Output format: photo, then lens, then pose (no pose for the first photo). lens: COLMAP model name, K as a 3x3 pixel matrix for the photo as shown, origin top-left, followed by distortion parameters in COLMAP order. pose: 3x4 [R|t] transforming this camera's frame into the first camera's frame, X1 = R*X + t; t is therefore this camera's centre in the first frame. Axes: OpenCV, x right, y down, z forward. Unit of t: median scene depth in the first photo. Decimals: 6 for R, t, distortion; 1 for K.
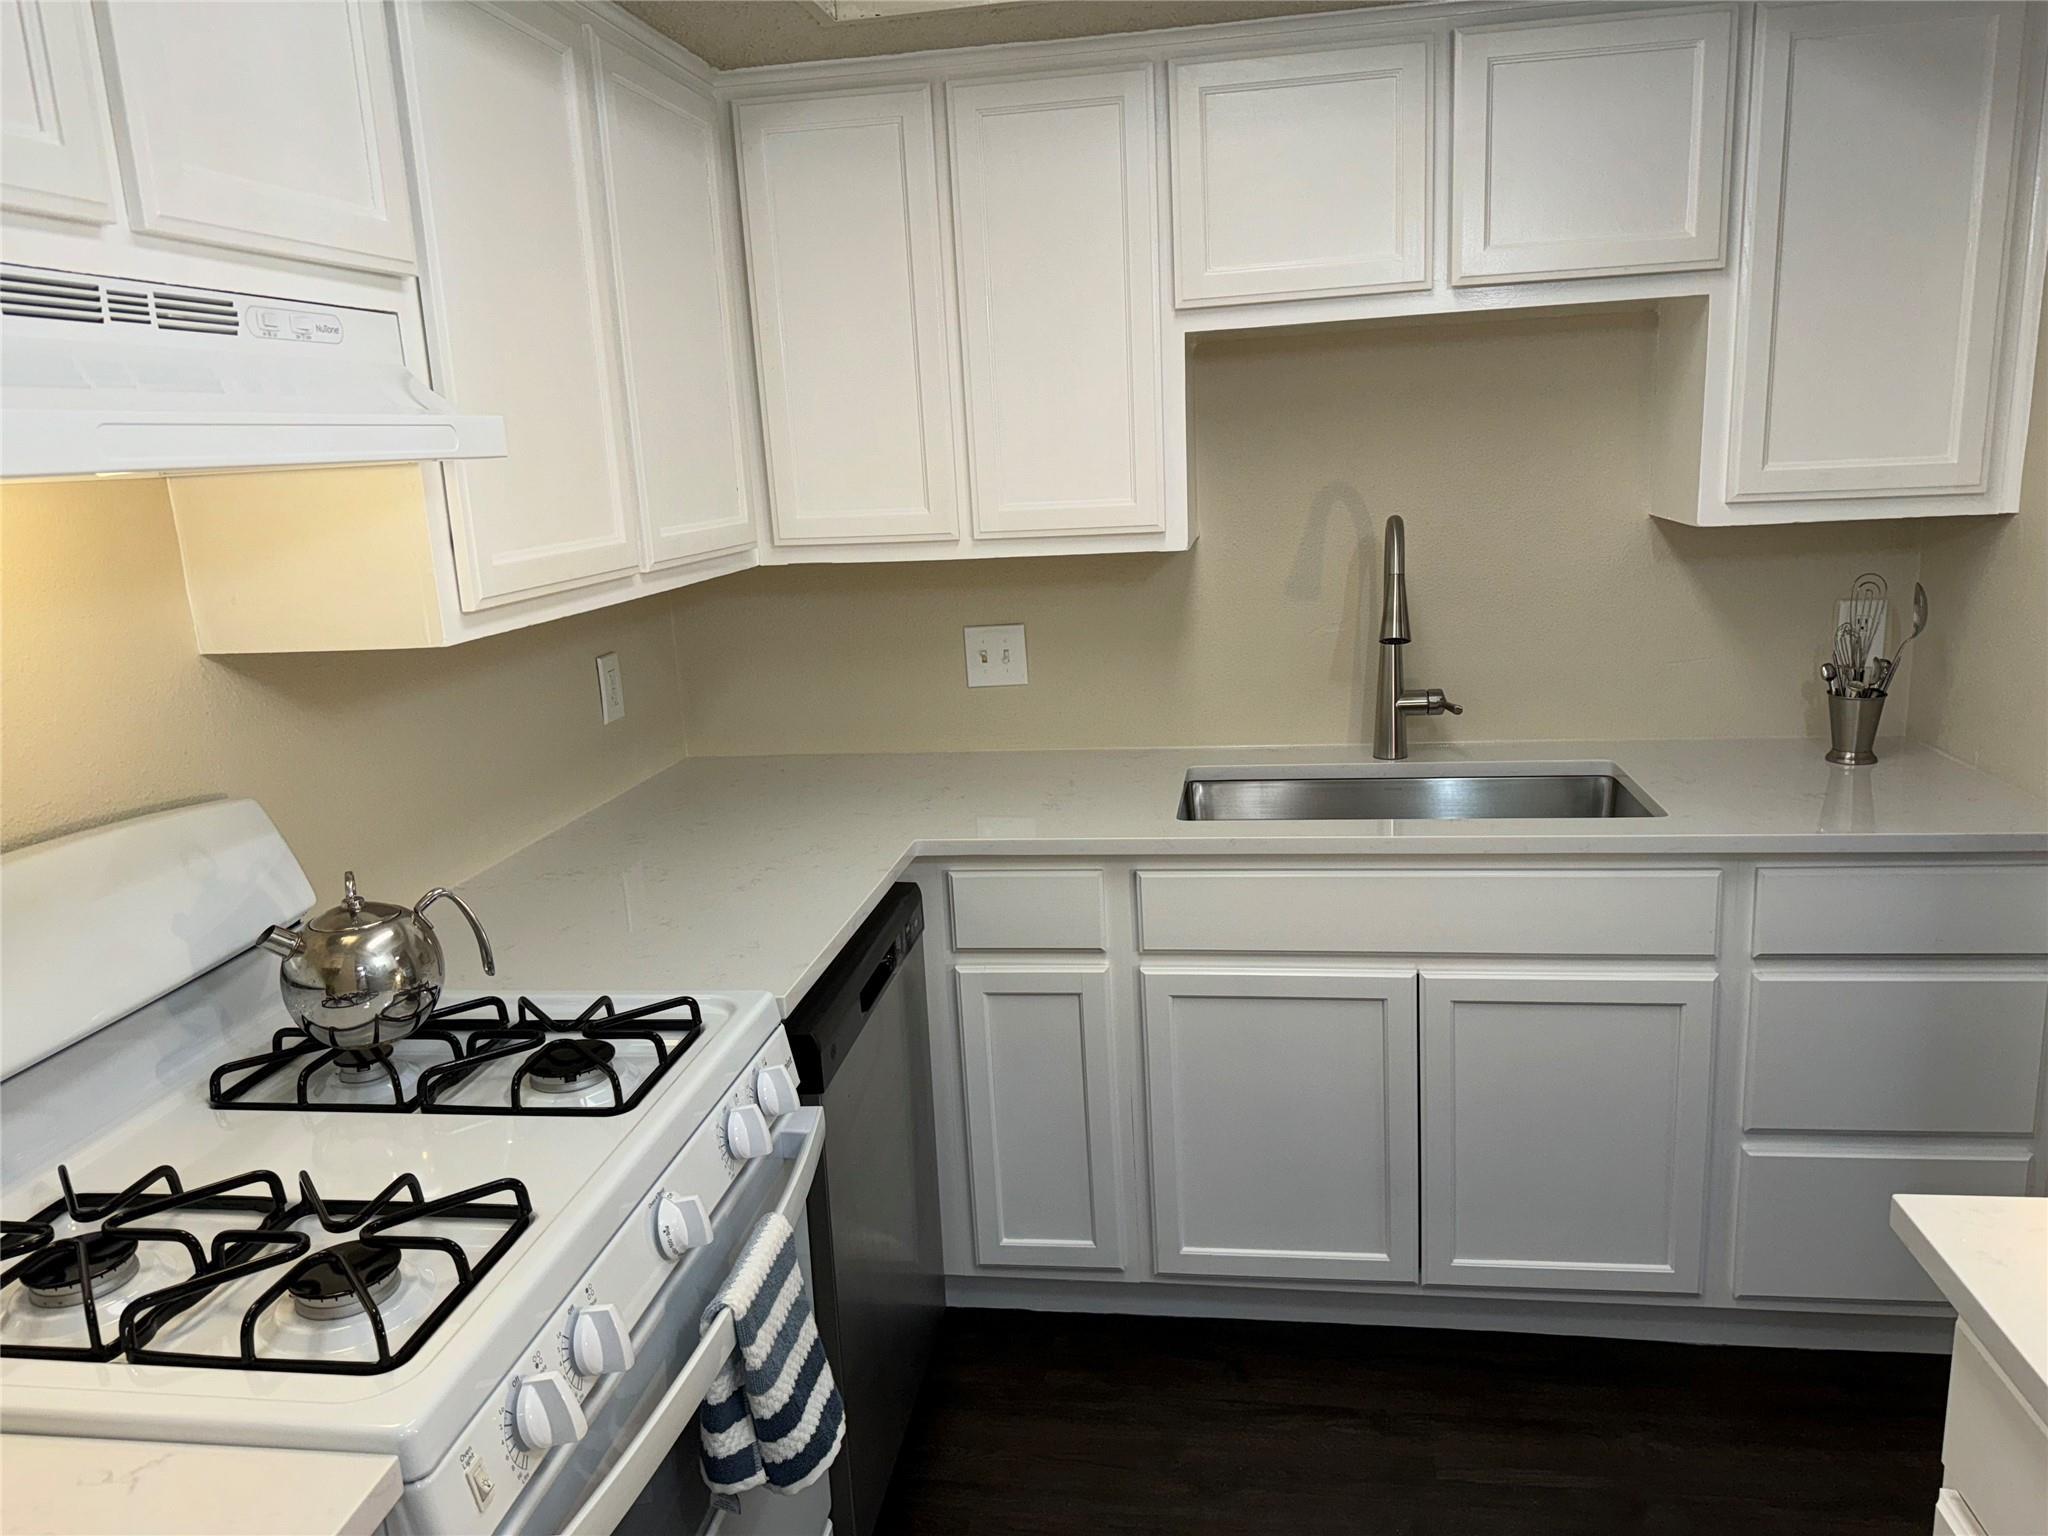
lens RADIAL K [[1400.7, 0, 1043.5], [0, 1400.7, 773.2], [0, 0, 1]] dist [0.133188, -0.189322]
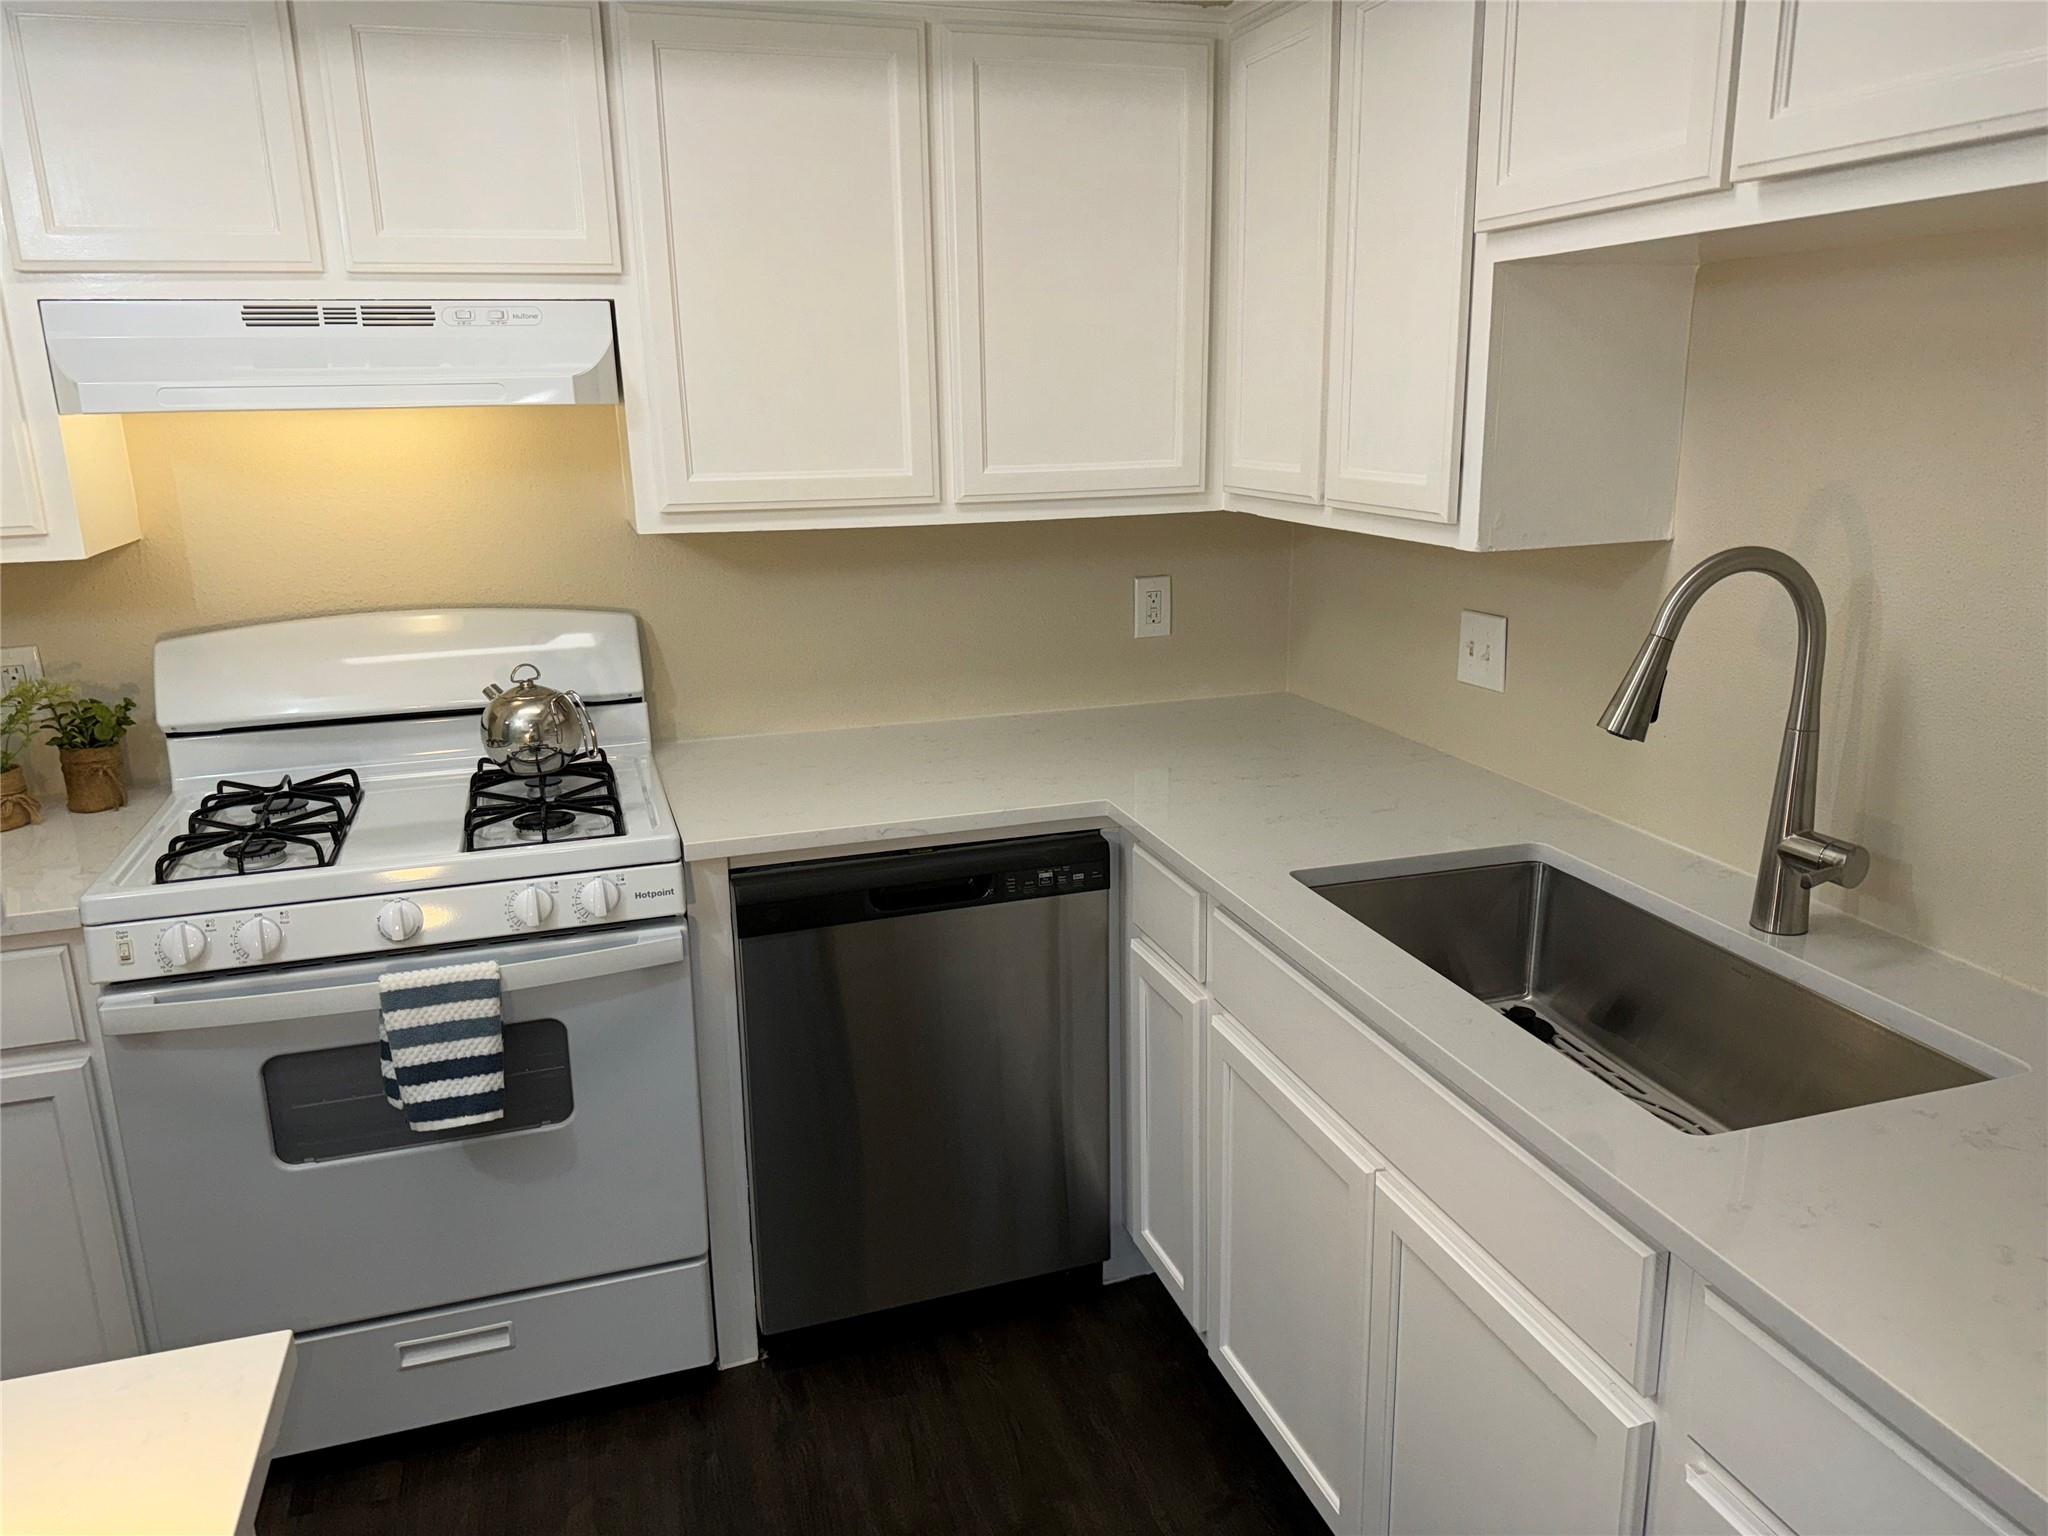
lens RADIAL K [[1413.5, 0, 1044.3], [0, 1413.5, 790.3], [0, 0, 1]] dist [0.144799, -0.285361]
pose [[0.449797, 0.280396, -0.847975, 1.164558], [-0.209860, 0.956039, 0.204812, -0.244695], [0.868125, 0.085833, 0.488867, 0.735388]]
